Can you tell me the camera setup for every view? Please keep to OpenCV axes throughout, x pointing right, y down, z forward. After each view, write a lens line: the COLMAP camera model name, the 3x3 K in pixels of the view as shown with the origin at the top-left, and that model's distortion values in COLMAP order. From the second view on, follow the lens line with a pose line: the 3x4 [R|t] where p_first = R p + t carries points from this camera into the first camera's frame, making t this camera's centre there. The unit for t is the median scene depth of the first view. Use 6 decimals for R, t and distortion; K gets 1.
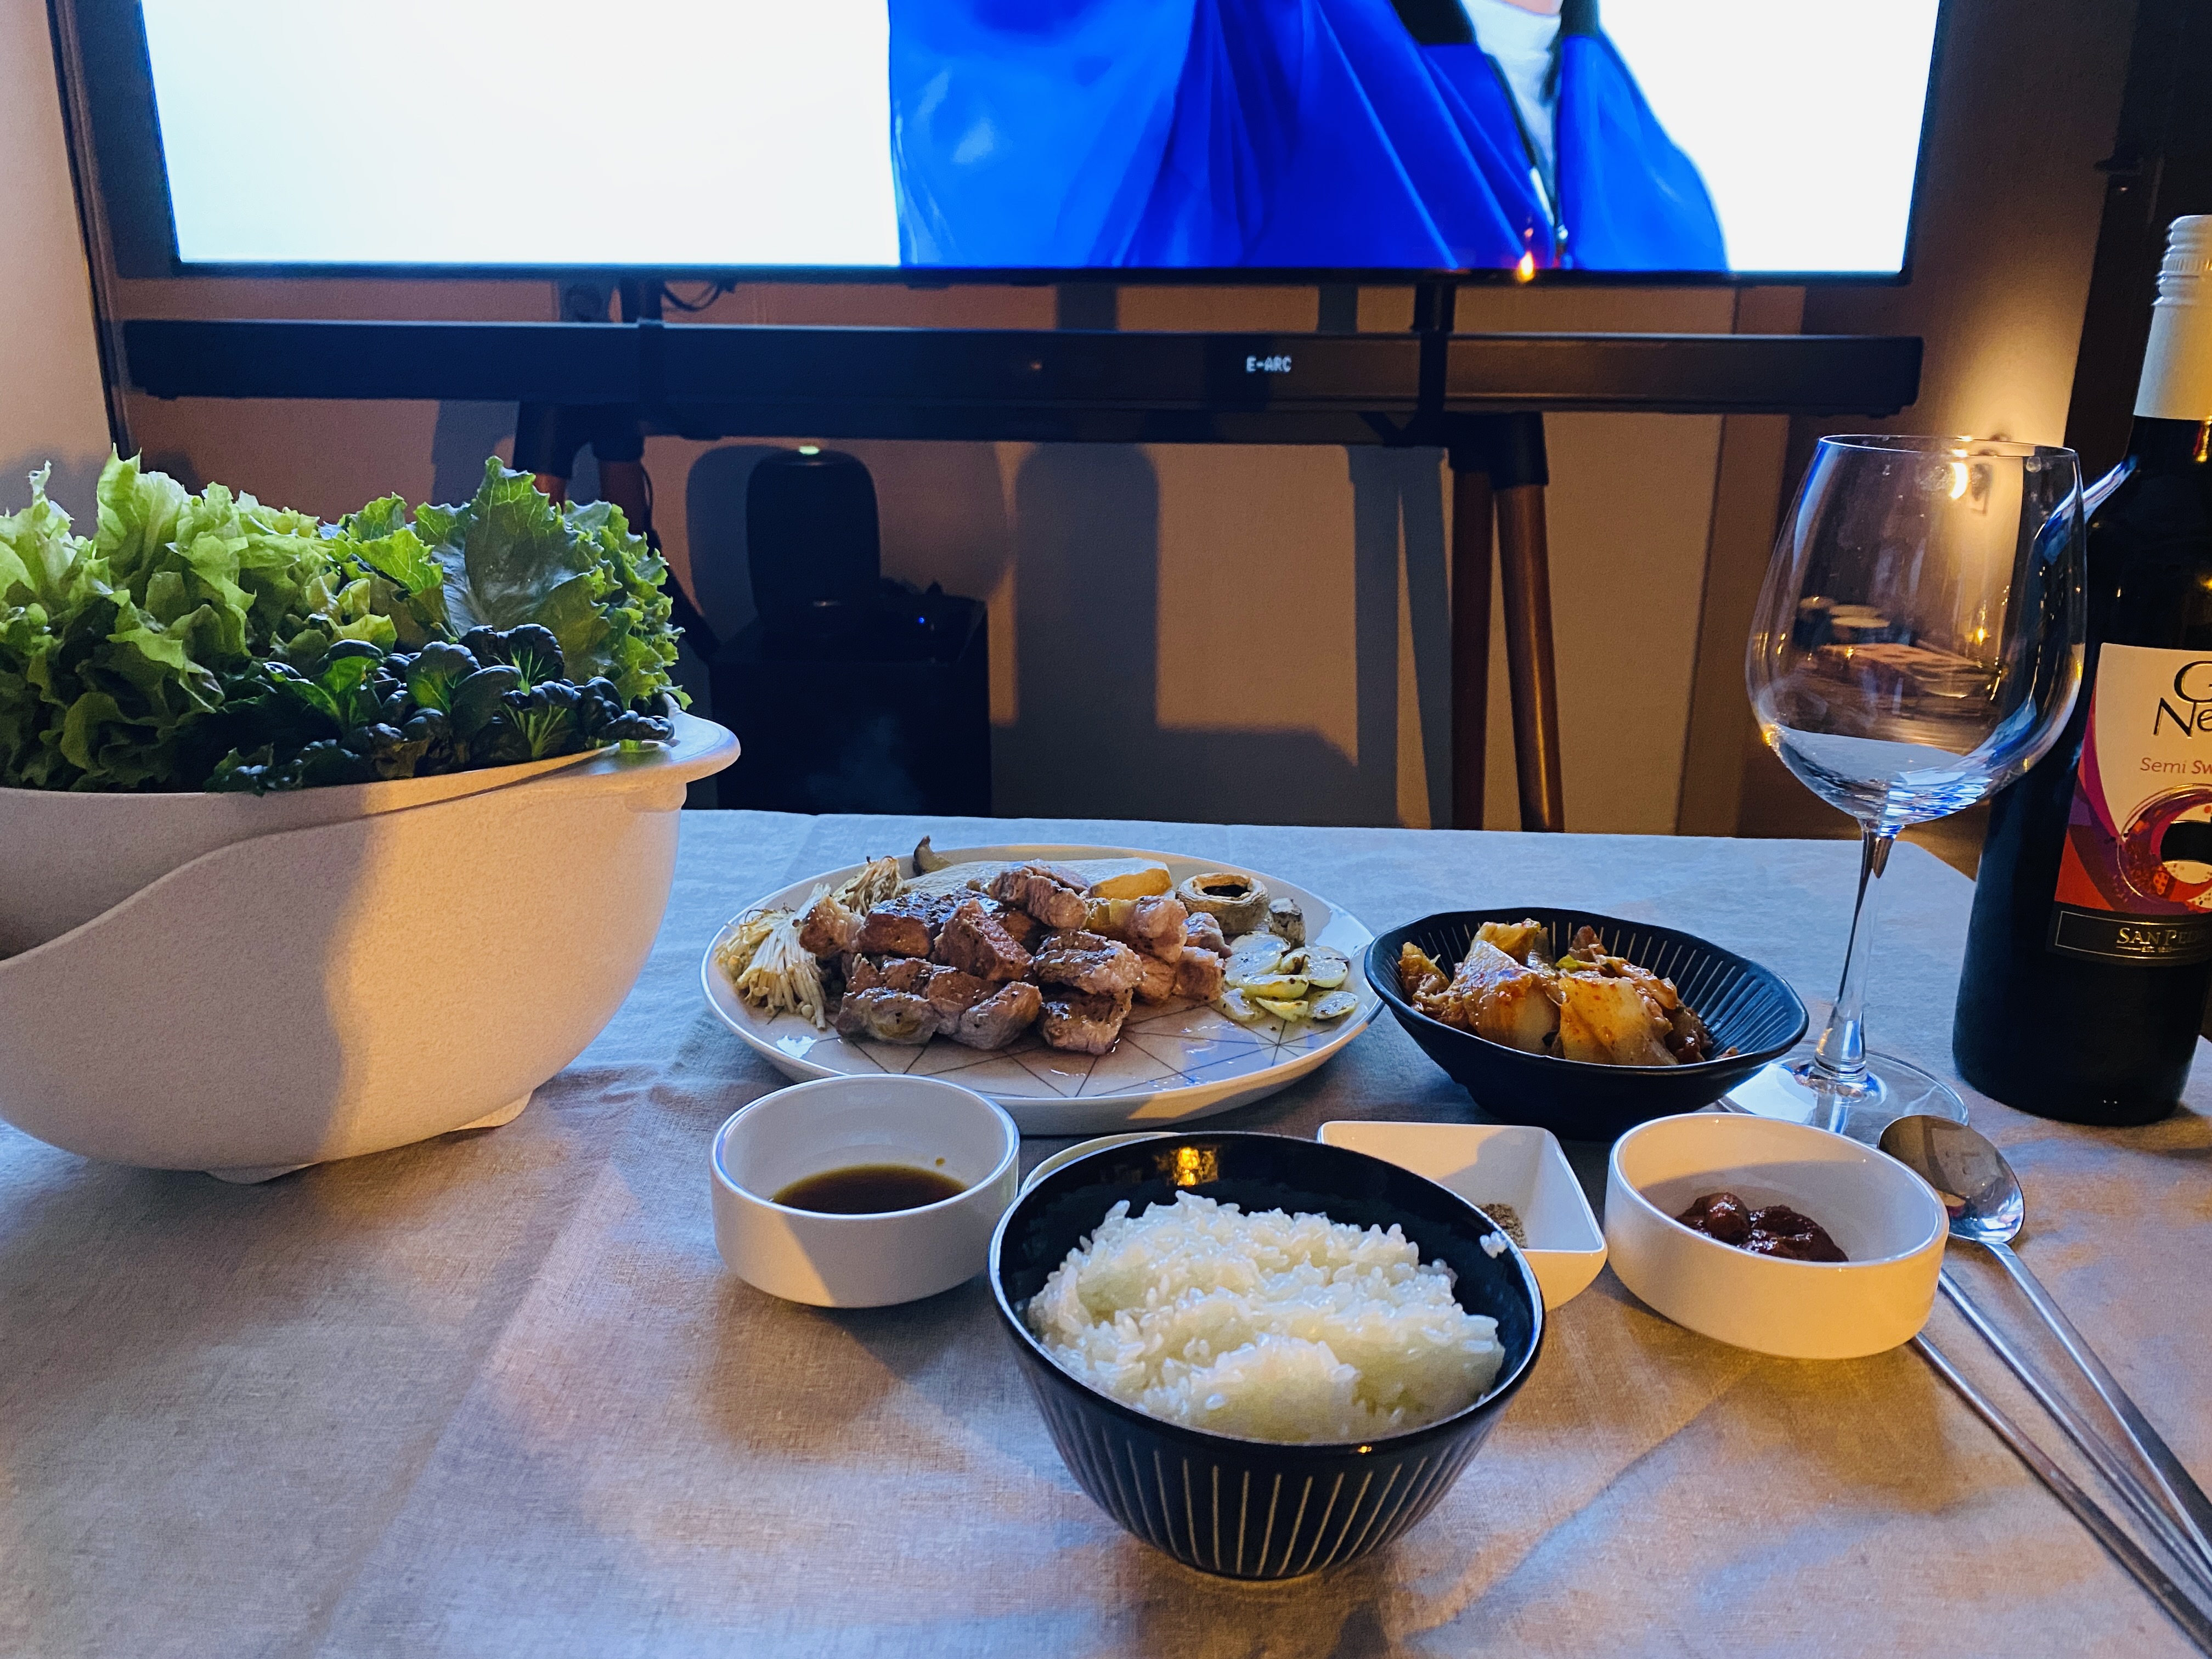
lens RADIAL K [[1675.0, 0, 1147.0], [0, 1675.0, 888.6], [0, 0, 1]] dist [0.003051, -0.000419]
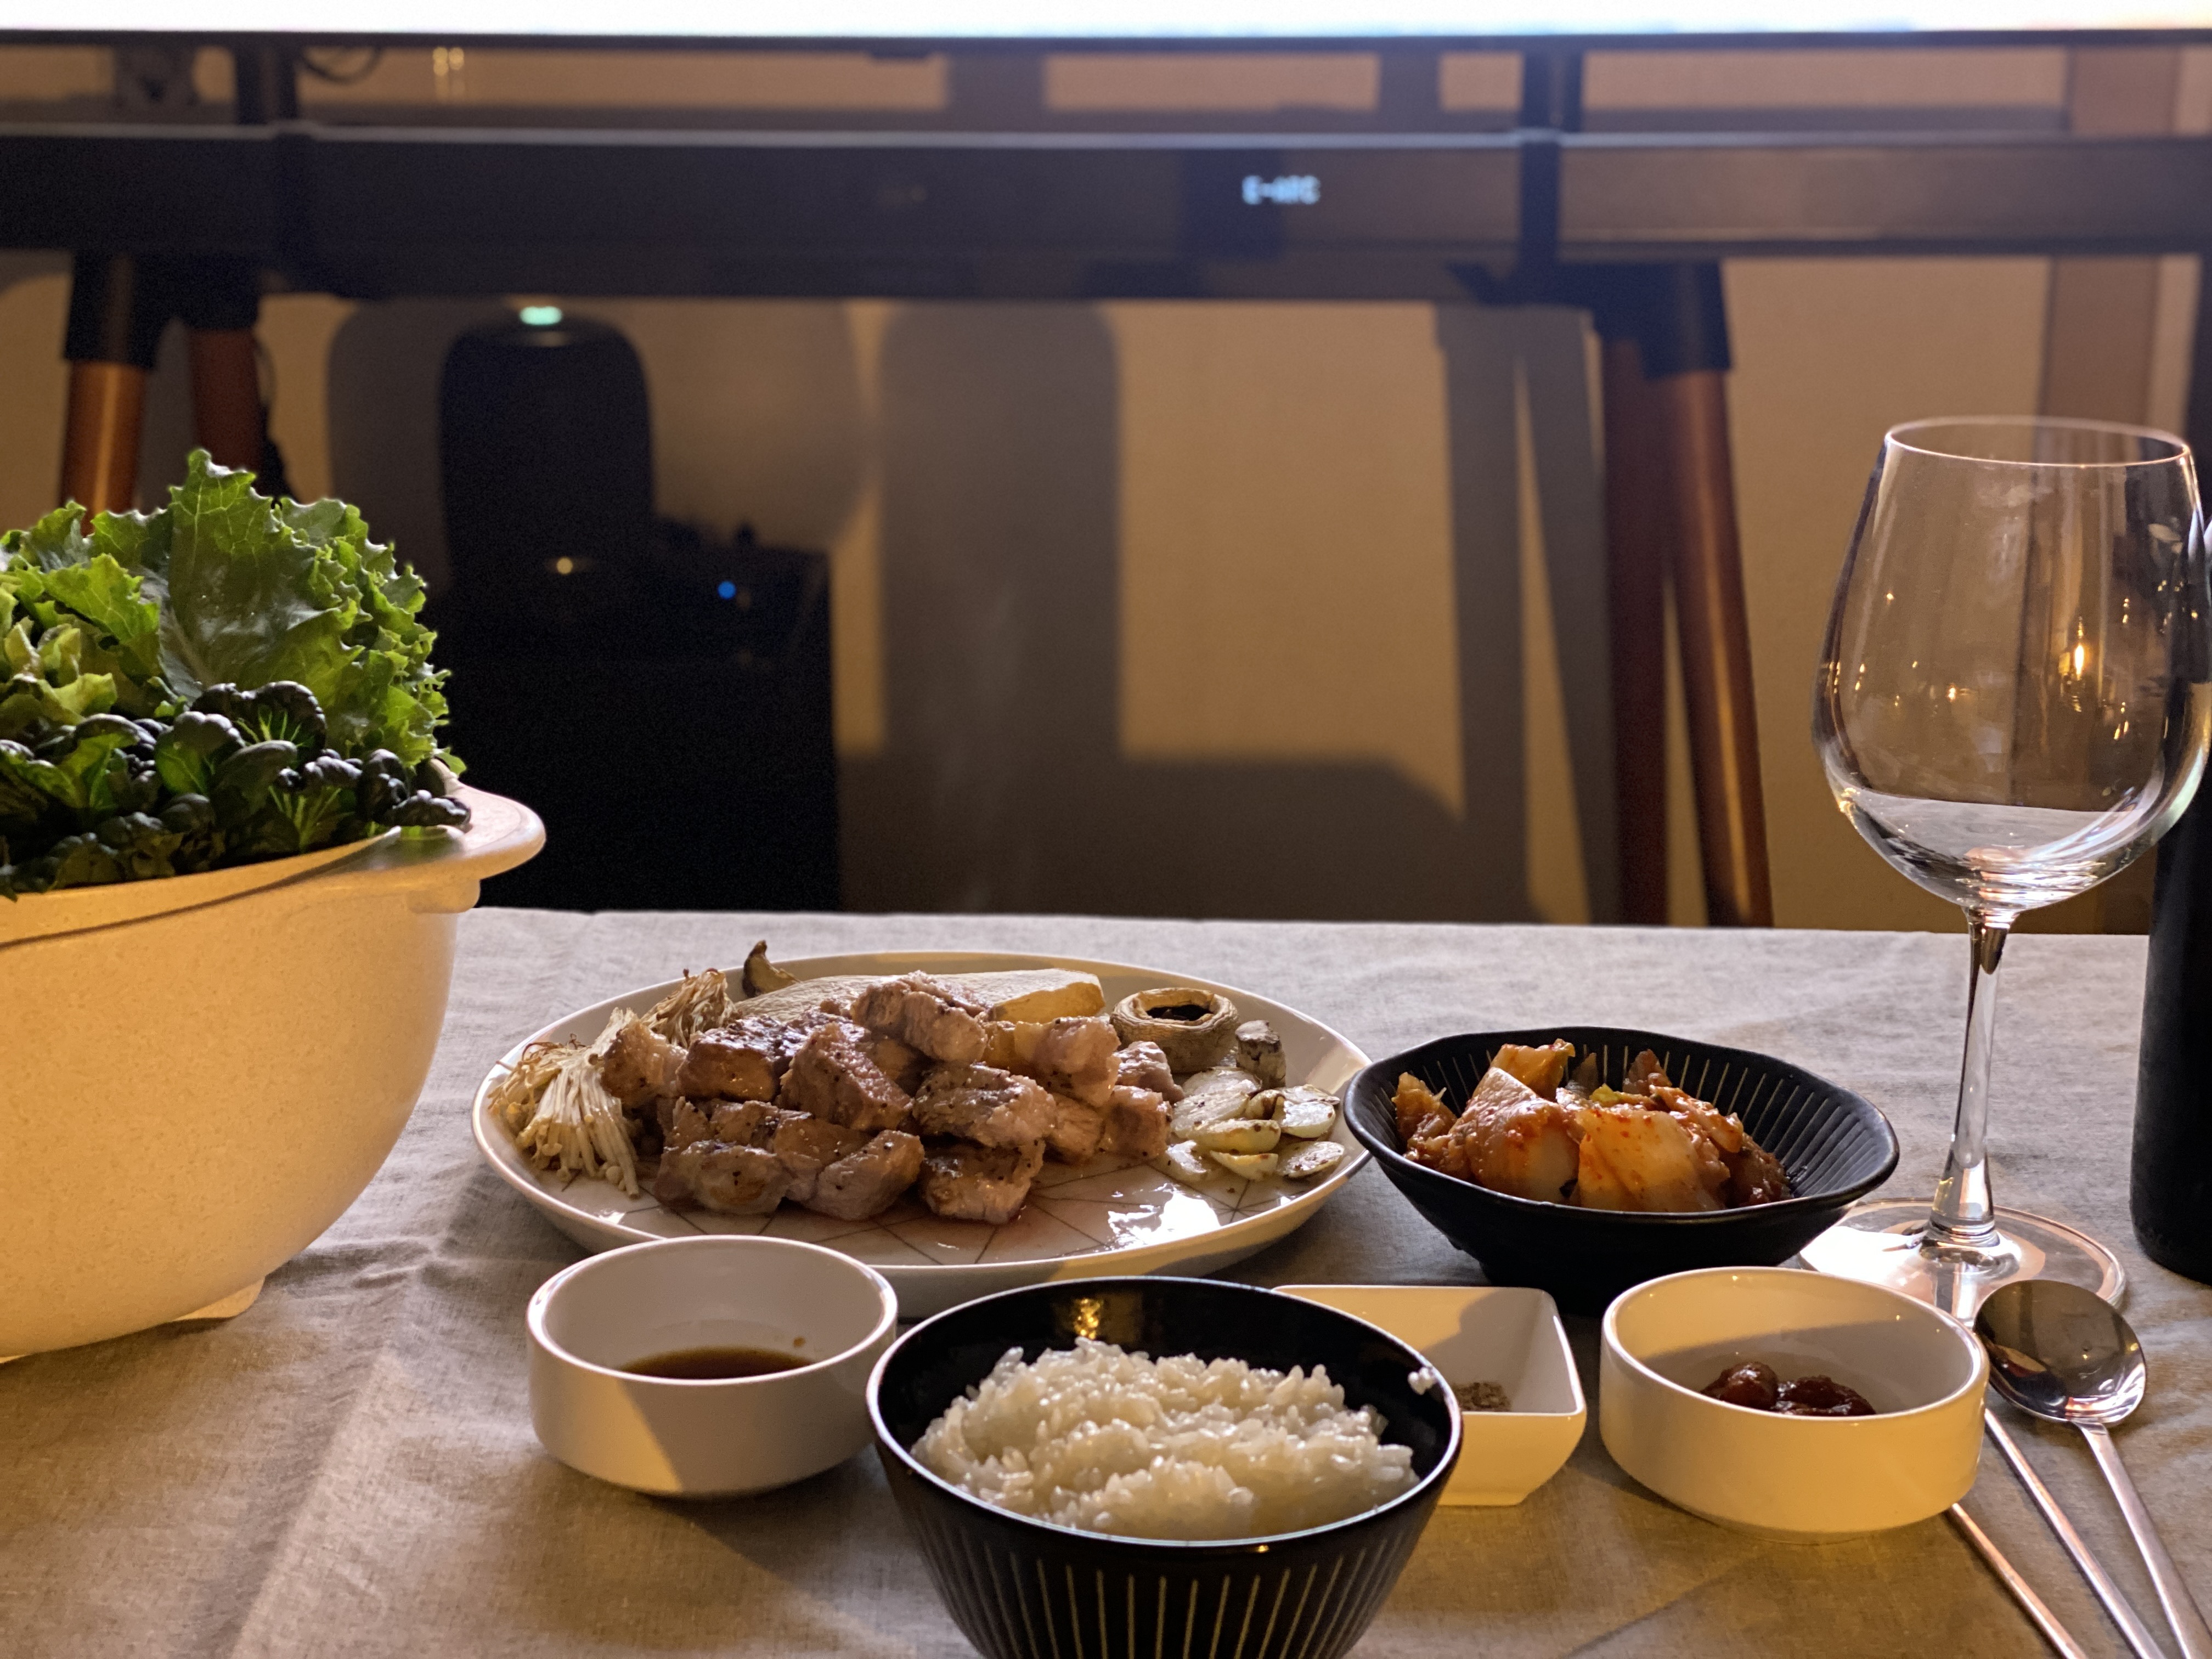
lens RADIAL K [[3350.5, 0, 1106.0], [0, 3350.5, 829.5], [0, 0, 1]] dist [0.079329, 0.051615]
pose [[0.999889, -0.011429, -0.009577, 0.038185], [0.010770, 0.997743, -0.066279, 0.022595], [0.010313, 0.066168, 0.997755, -0.559661]]
